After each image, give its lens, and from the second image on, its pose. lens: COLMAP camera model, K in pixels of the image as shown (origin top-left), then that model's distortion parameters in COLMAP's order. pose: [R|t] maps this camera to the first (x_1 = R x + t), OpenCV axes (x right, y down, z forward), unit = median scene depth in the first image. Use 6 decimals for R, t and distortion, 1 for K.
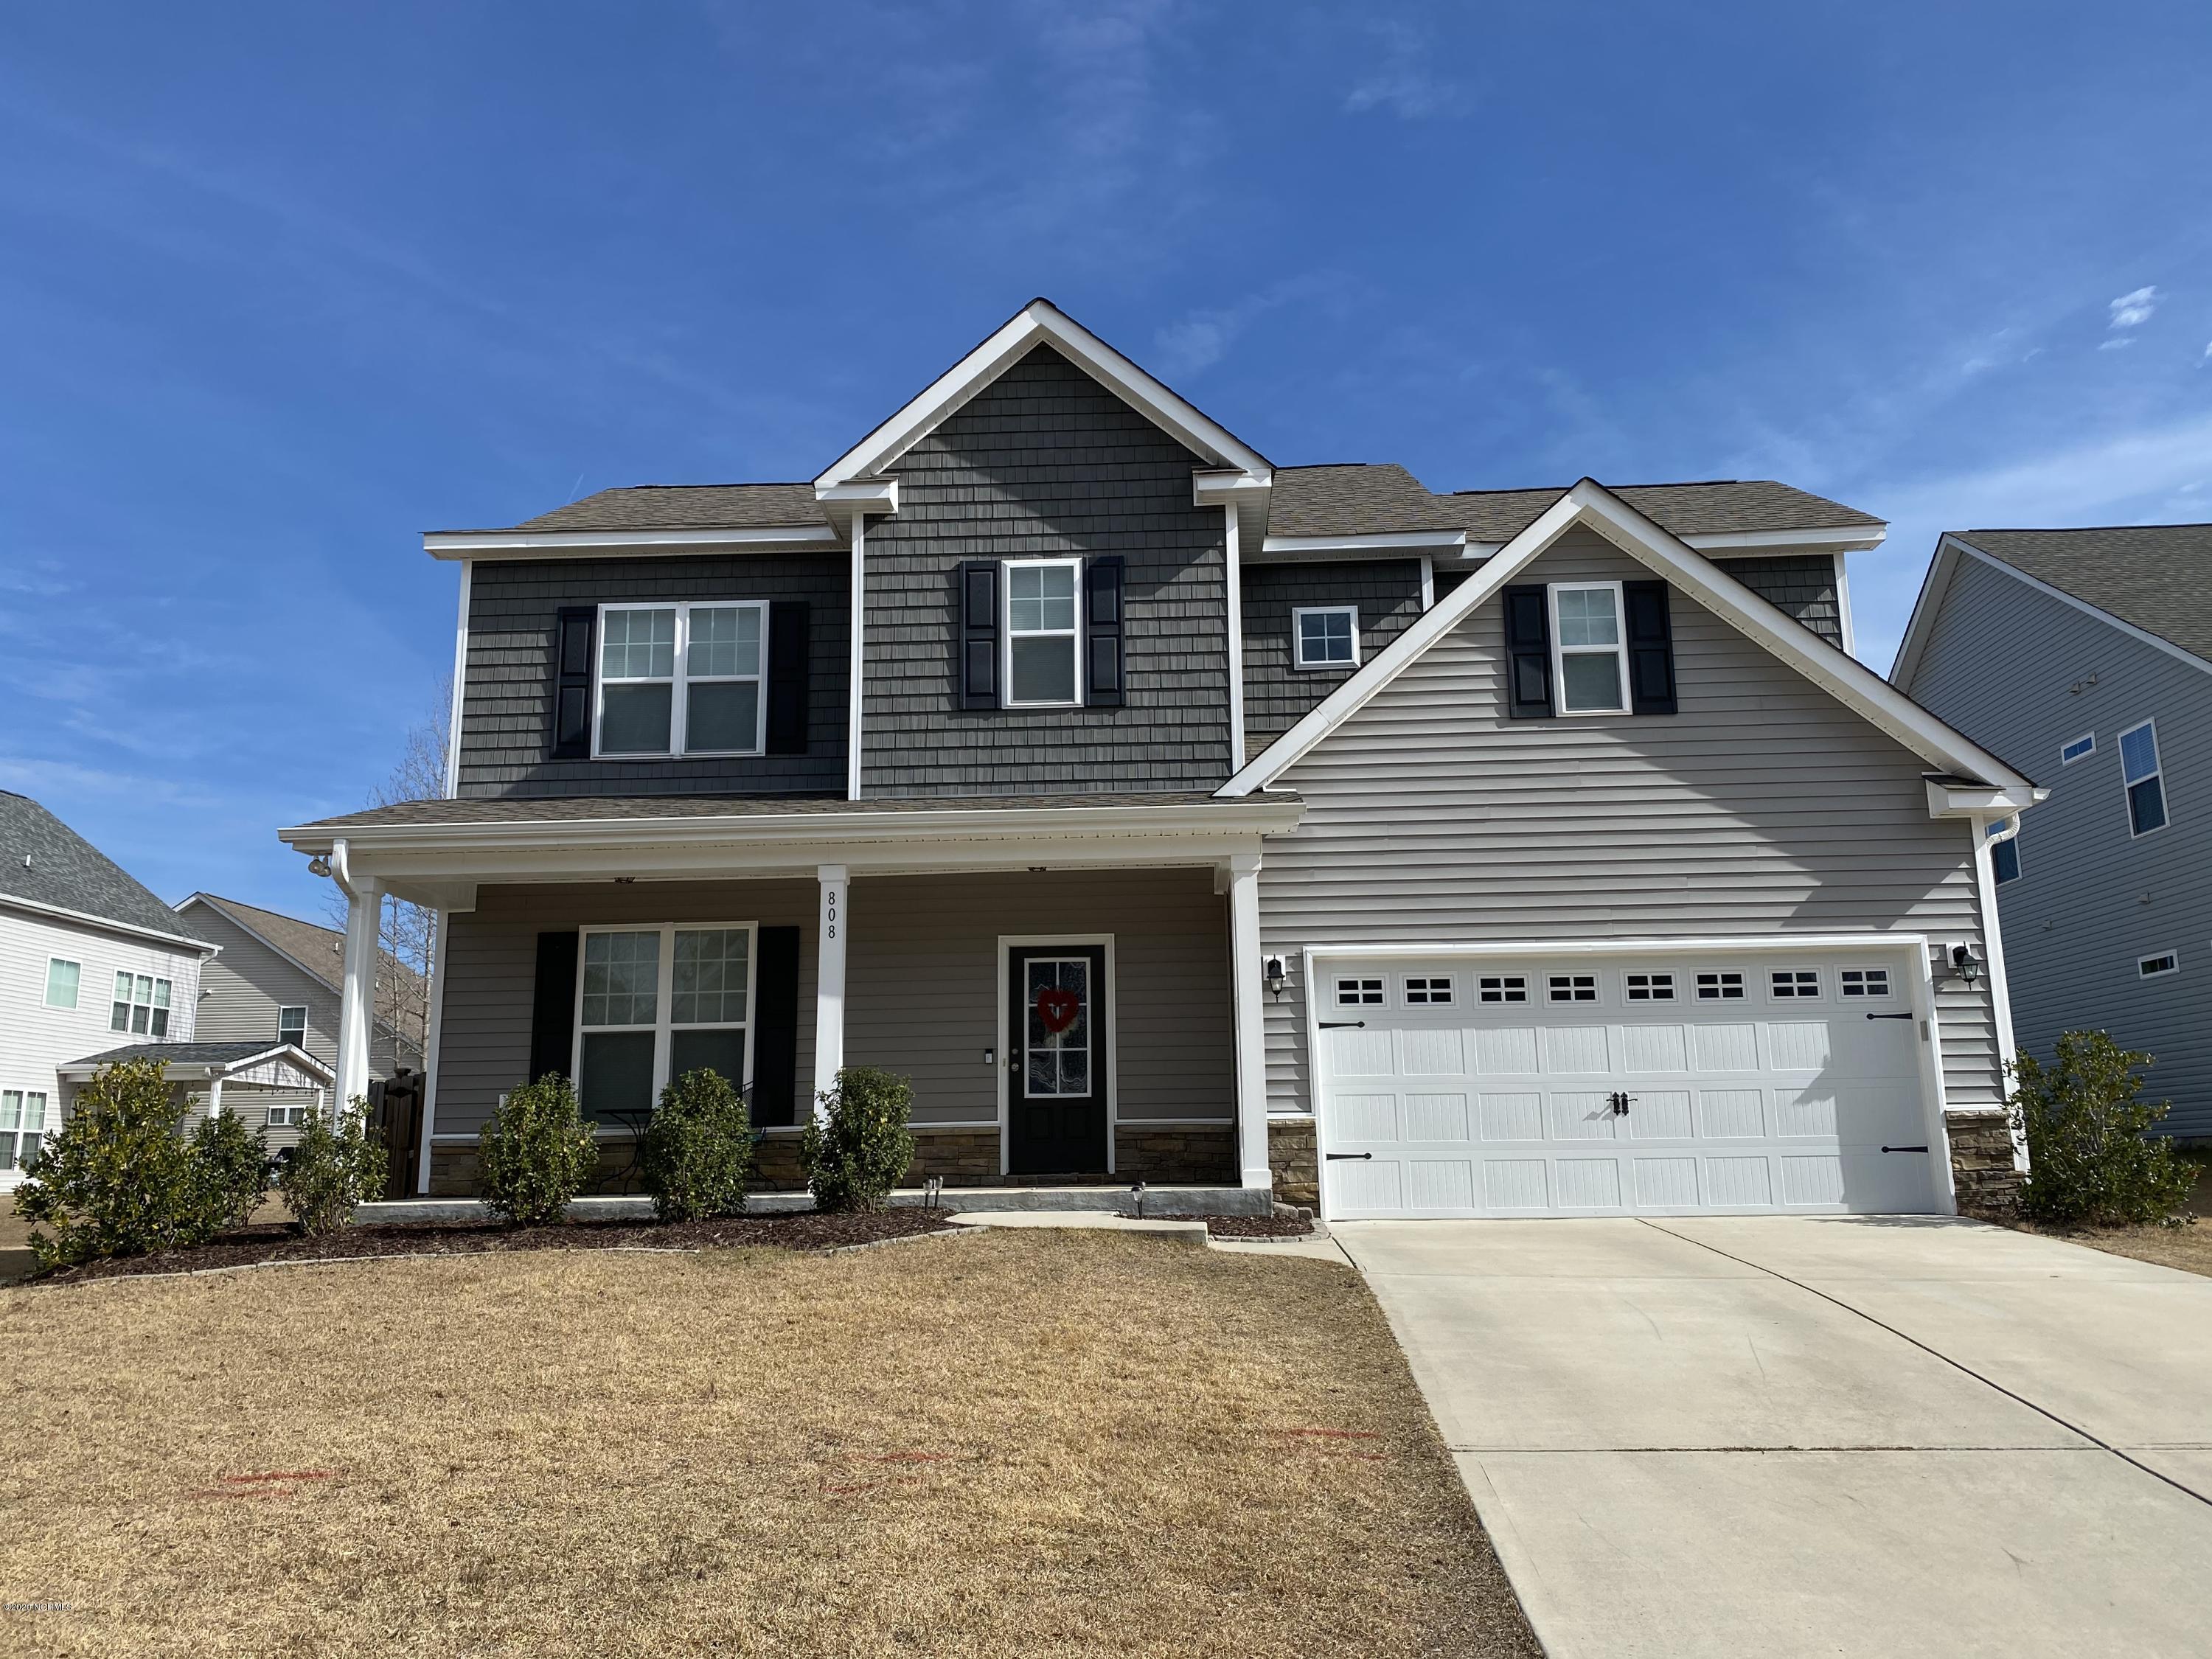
lens RADIAL K [[1713.3, 0, 1106.0], [0, 1713.3, 829.5], [0, 0, 1]] dist [0.090463, 0.001403]
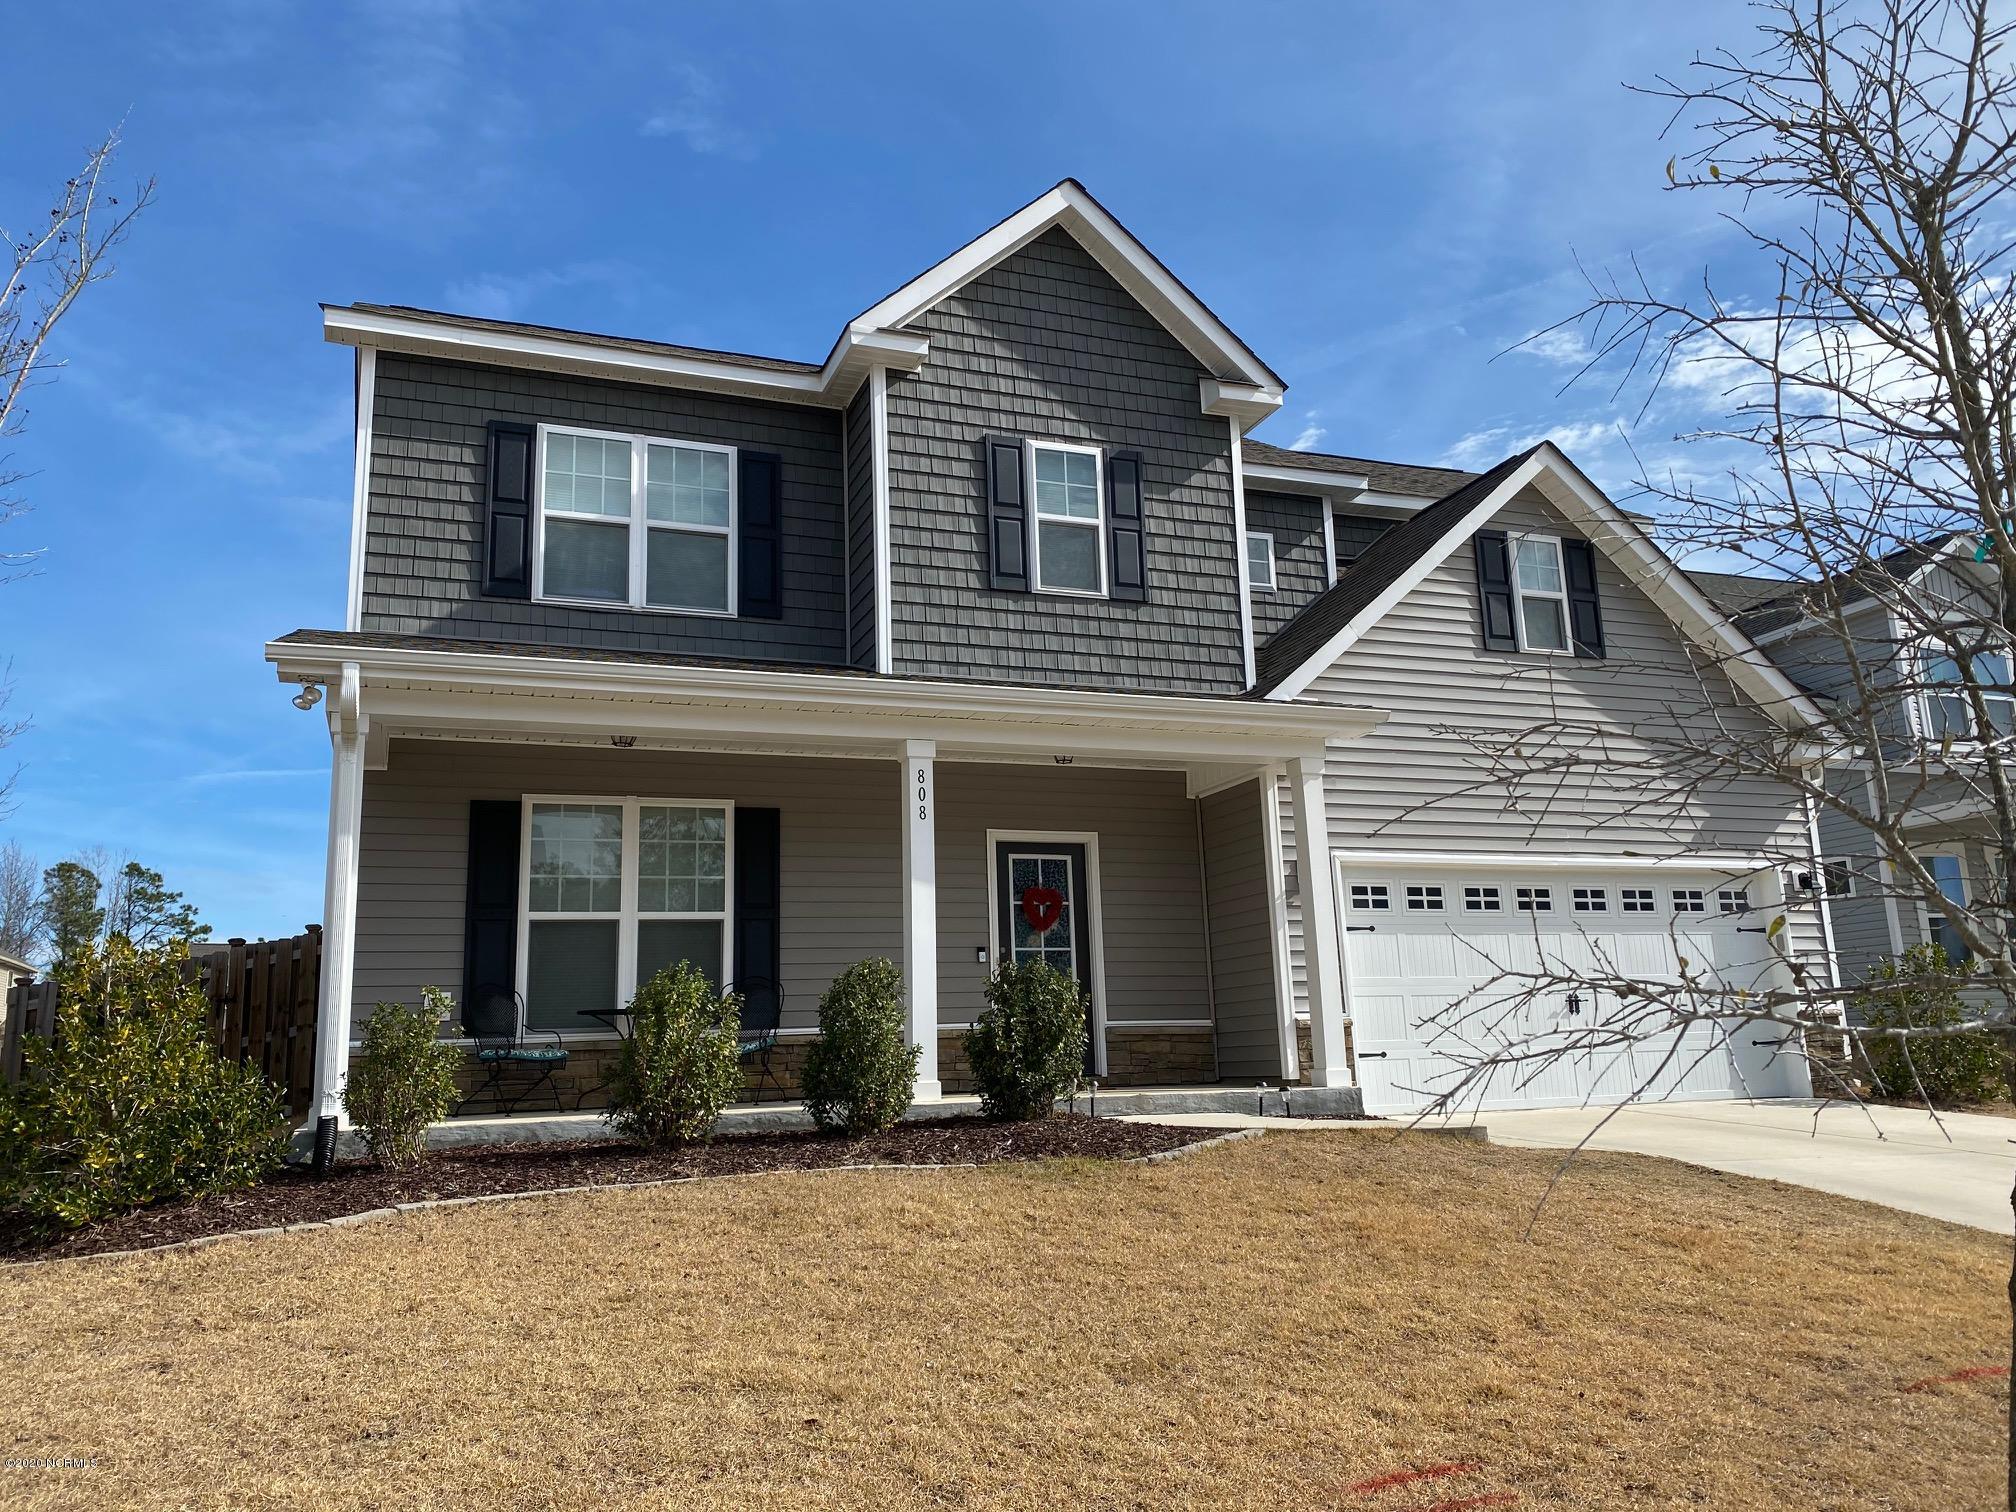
lens RADIAL K [[1552.6, 0, 1016.9], [0, 1552.6, 751.8], [0, 0, 1]] dist [0.070670, -0.002540]
pose [[0.914772, 0.066387, 0.398478, -0.402196], [-0.061115, 0.997794, -0.025934, 0.041109], [-0.399321, -0.000630, 0.916811, 0.203457]]
